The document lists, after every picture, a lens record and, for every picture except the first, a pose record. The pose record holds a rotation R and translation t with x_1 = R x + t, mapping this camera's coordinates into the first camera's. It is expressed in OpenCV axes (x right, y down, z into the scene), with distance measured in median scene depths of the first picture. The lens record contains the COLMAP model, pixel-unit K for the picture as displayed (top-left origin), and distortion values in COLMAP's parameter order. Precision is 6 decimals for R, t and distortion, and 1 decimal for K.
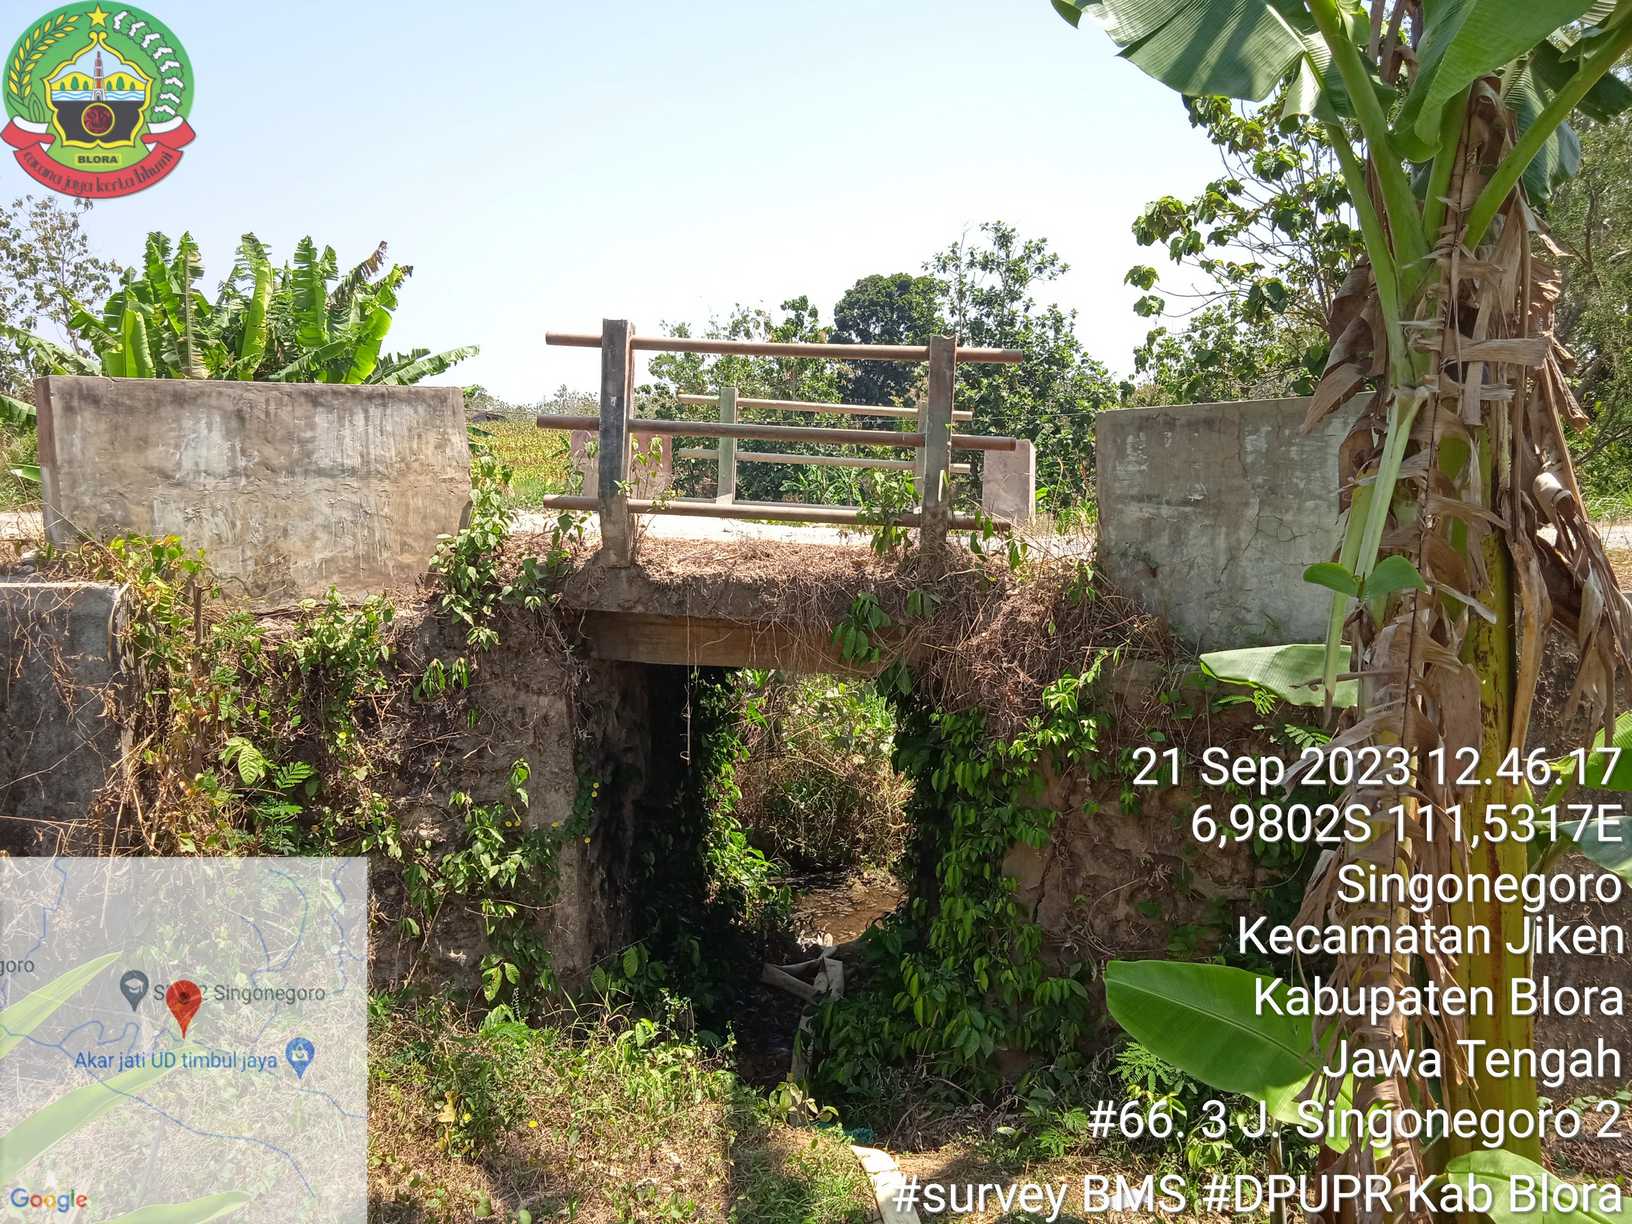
lens RADIAL K [[1348.0, 0, 816.0], [0, 1348.0, 612.0], [0, 0, 1]] dist [0.055653, -0.060280]
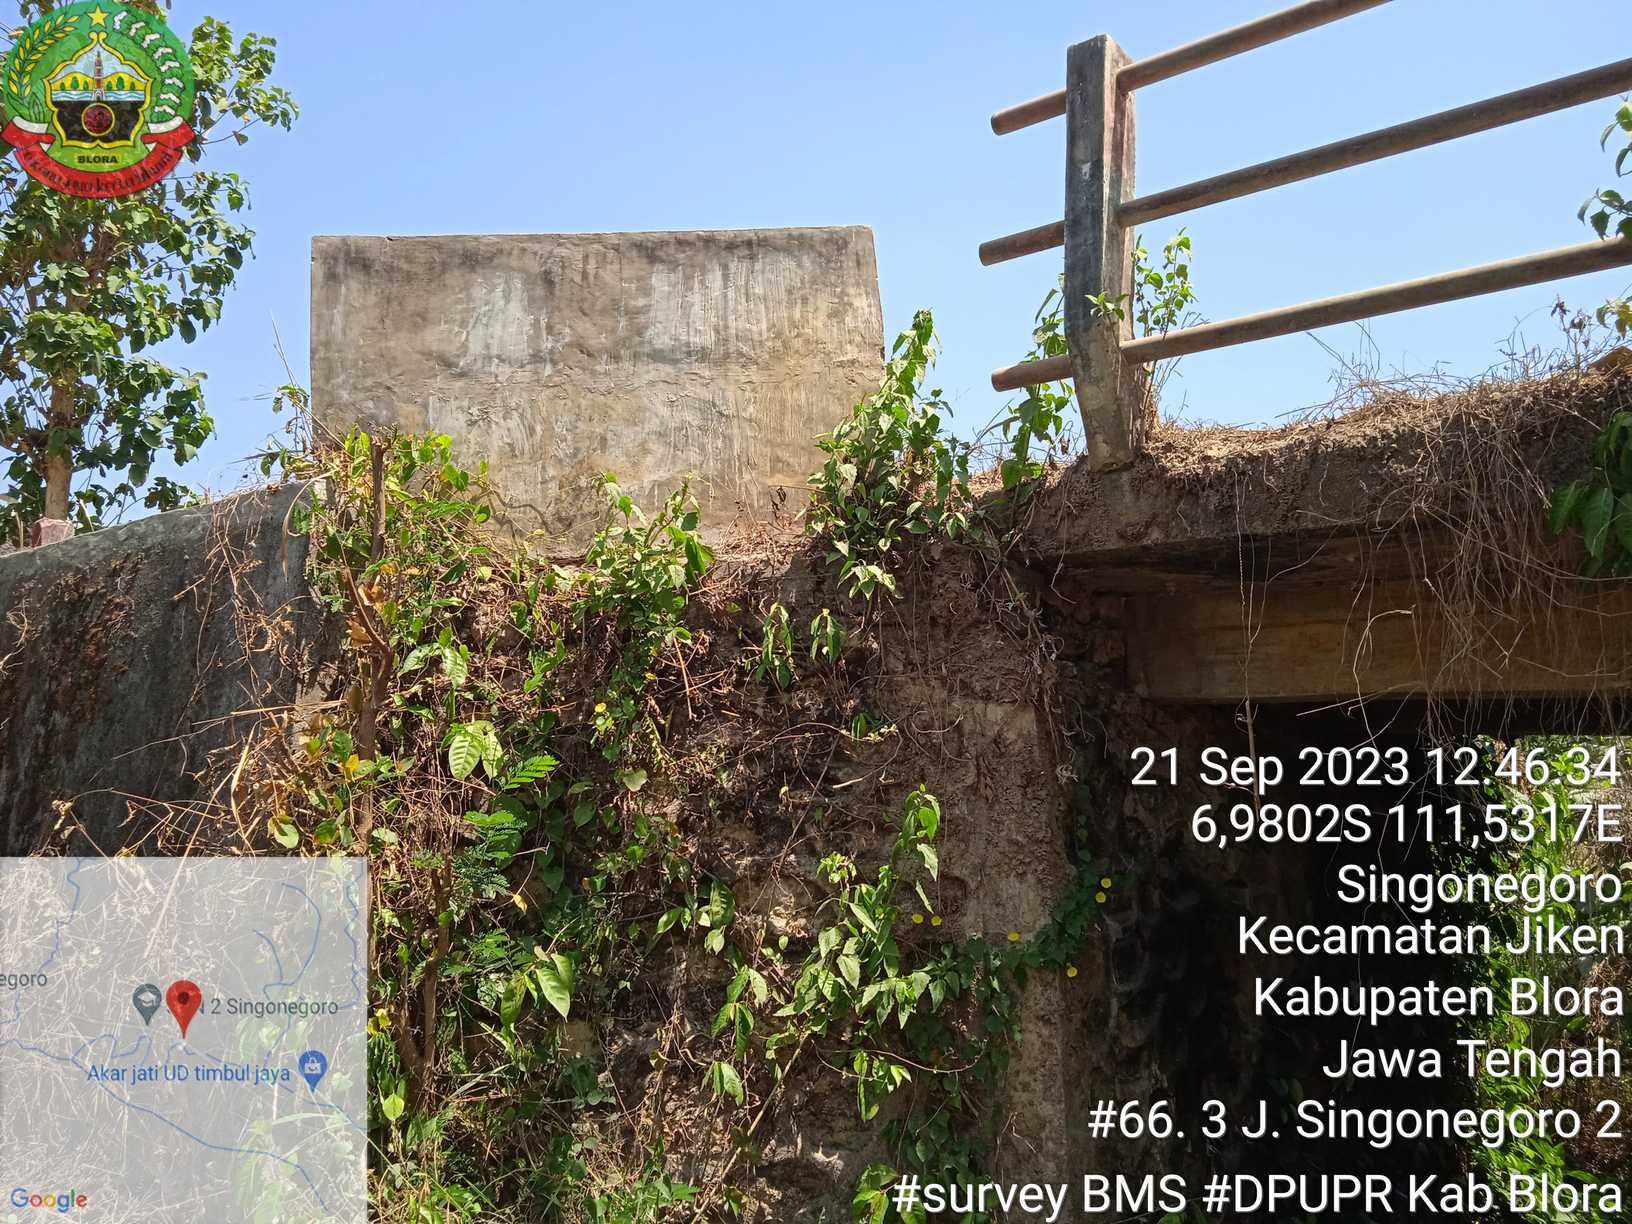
lens RADIAL K [[1348.0, 0, 816.0], [0, 1348.0, 612.0], [0, 0, 1]] dist [0.055653, -0.060280]
pose [[0.832836, -0.094624, -0.545372, 0.054390], [-0.038764, 0.972890, -0.227996, 0.170077], [0.552161, 0.211024, 0.806590, 0.528530]]
